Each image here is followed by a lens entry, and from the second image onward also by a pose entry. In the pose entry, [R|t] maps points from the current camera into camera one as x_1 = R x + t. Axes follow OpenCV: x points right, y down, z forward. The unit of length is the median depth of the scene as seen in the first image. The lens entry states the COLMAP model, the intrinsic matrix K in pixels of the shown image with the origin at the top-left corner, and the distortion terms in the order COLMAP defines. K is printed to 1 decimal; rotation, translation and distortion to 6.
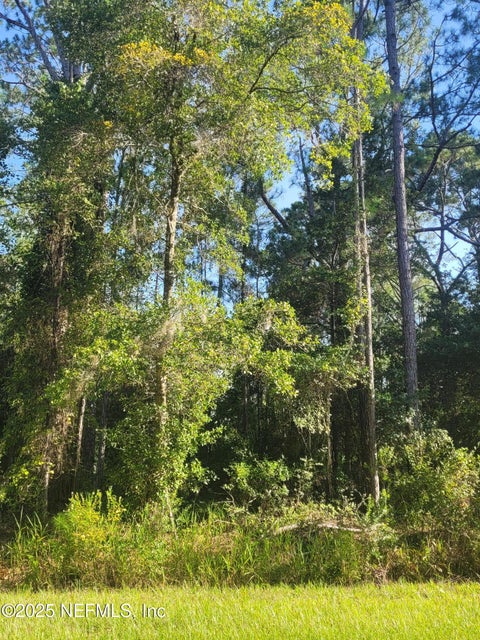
lens RADIAL K [[607.8, 0, 240.0], [0, 607.8, 320.0], [0, 0, 1]] dist [0.056343, -0.046407]
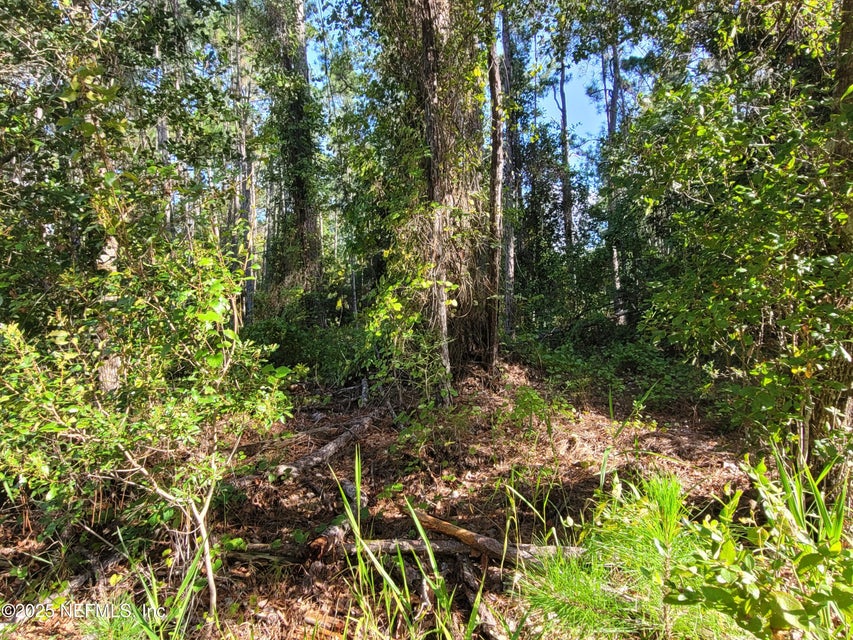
lens RADIAL K [[464.8, 0, 426.1], [0, 464.8, 314.7], [0, 0, 1]] dist [0.000205, 0.000529]
pose [[0.946949, -0.005047, -0.321344, -0.216114], [0.100929, 0.953961, 0.282439, 0.158944], [0.305125, -0.299889, 0.903862, 0.684782]]
